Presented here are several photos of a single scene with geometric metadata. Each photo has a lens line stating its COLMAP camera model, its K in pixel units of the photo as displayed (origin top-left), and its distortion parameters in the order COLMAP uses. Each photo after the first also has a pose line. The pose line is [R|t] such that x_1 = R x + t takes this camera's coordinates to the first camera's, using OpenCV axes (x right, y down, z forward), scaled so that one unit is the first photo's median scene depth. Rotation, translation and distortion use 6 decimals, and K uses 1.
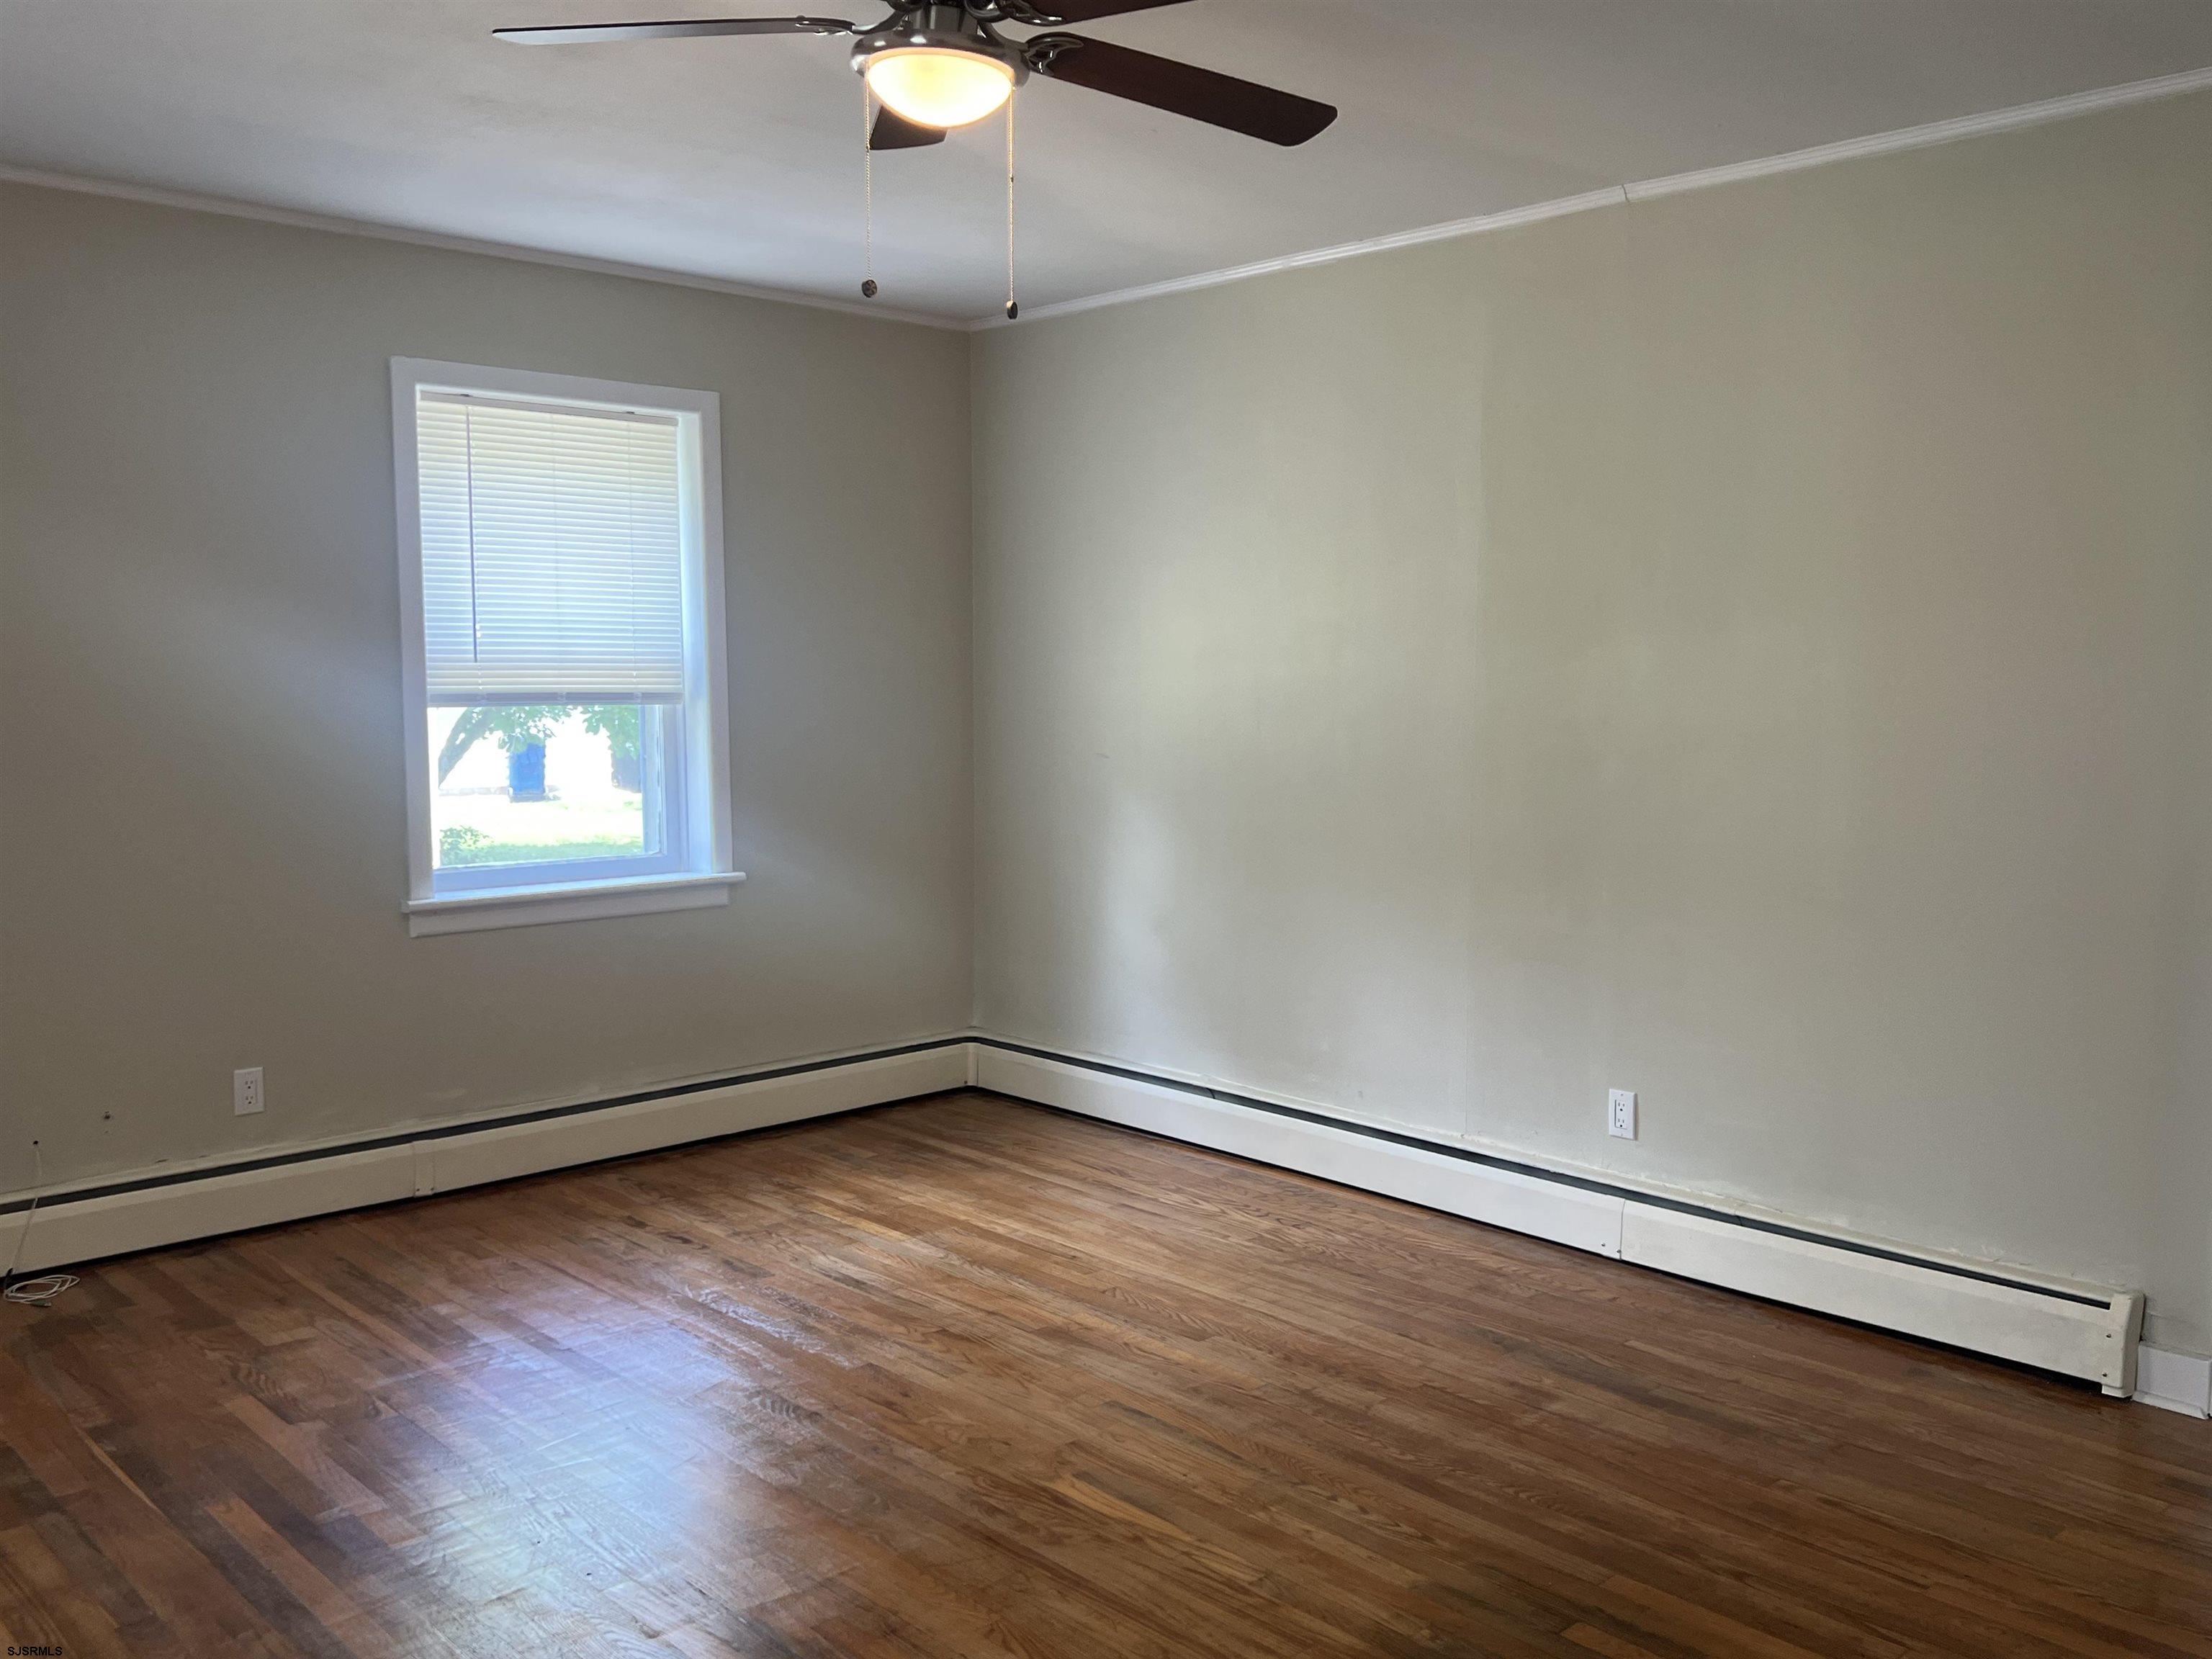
lens RADIAL K [[1897.4, 0, 1101.1], [0, 1897.4, 834.1], [0, 0, 1]] dist [0.100132, -0.159665]
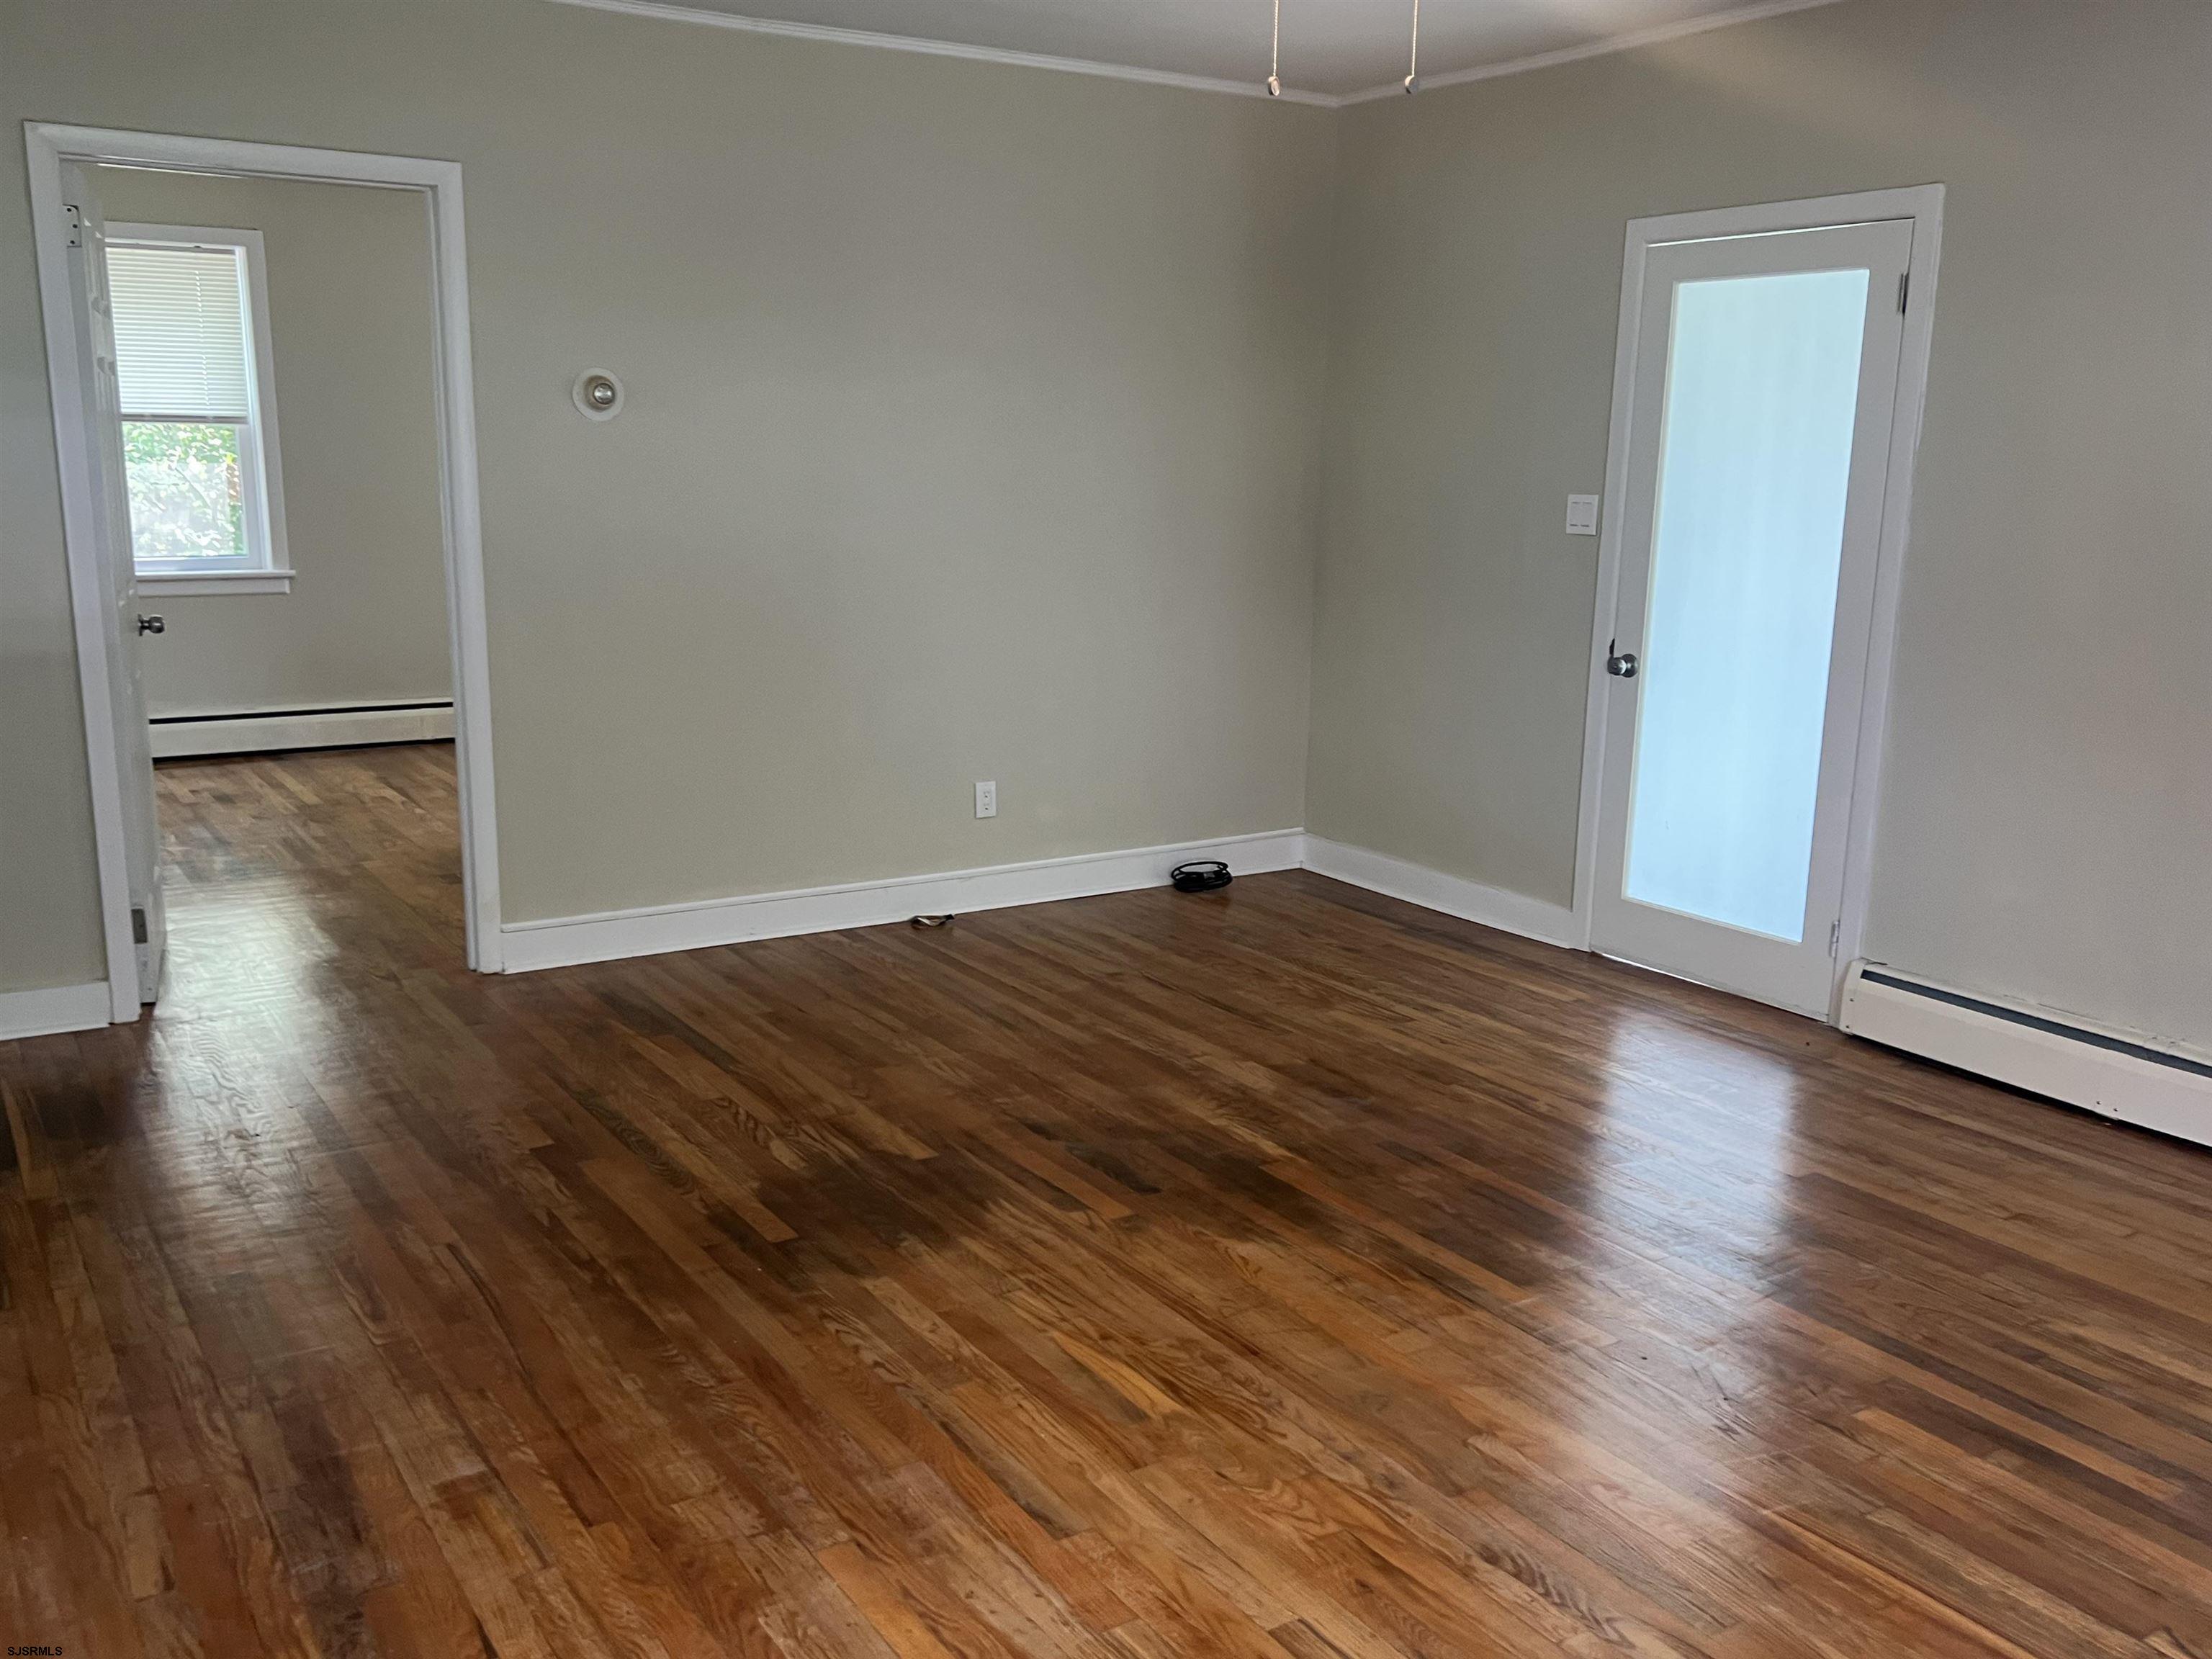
lens RADIAL K [[1897.4, 0, 1113.5], [0, 1897.4, 831.8], [0, 0, 1]] dist [0.100132, -0.159665]
pose [[-0.986096, -0.053504, 0.157330, -0.114497], [-0.005876, 0.957385, 0.288755, -0.154616], [-0.166075, 0.283815, -0.944388, 1.666131]]
